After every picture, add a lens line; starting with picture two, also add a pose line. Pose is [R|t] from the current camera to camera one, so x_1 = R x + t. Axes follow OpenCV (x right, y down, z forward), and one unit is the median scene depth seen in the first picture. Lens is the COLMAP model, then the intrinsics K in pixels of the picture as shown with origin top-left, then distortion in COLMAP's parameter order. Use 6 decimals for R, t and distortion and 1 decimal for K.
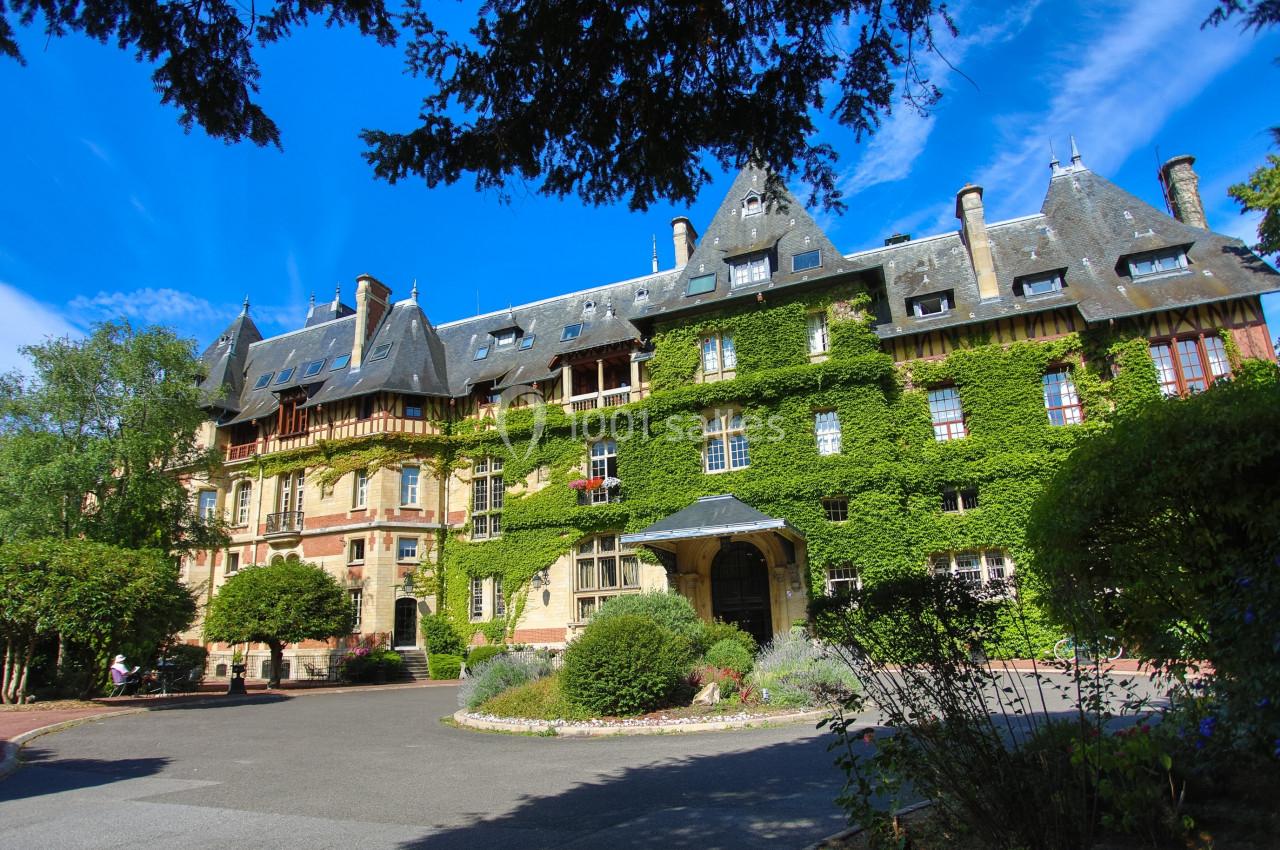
lens RADIAL K [[670.9, 0, 640.0], [0, 670.9, 425.0], [0, 0, 1]] dist [-0.081830, -0.000011]
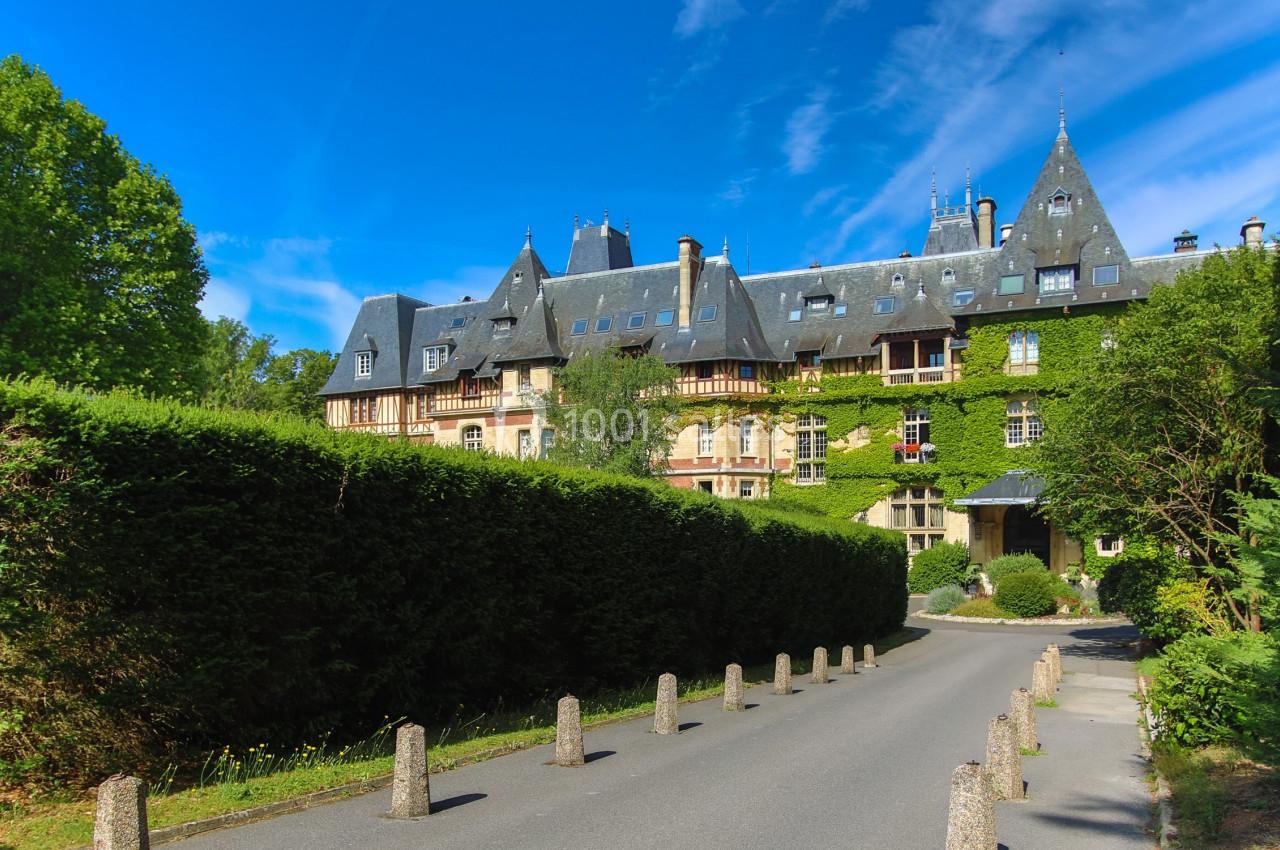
lens RADIAL K [[1167.3, 0, 640.0], [0, 1167.3, 425.0], [0, 0, 1]] dist [-0.013217, -0.005700]
pose [[0.998891, 0.034811, -0.031711, -0.476794], [-0.026669, 0.973230, 0.228282, -0.409121], [0.038809, -0.227183, 0.973078, -1.057938]]
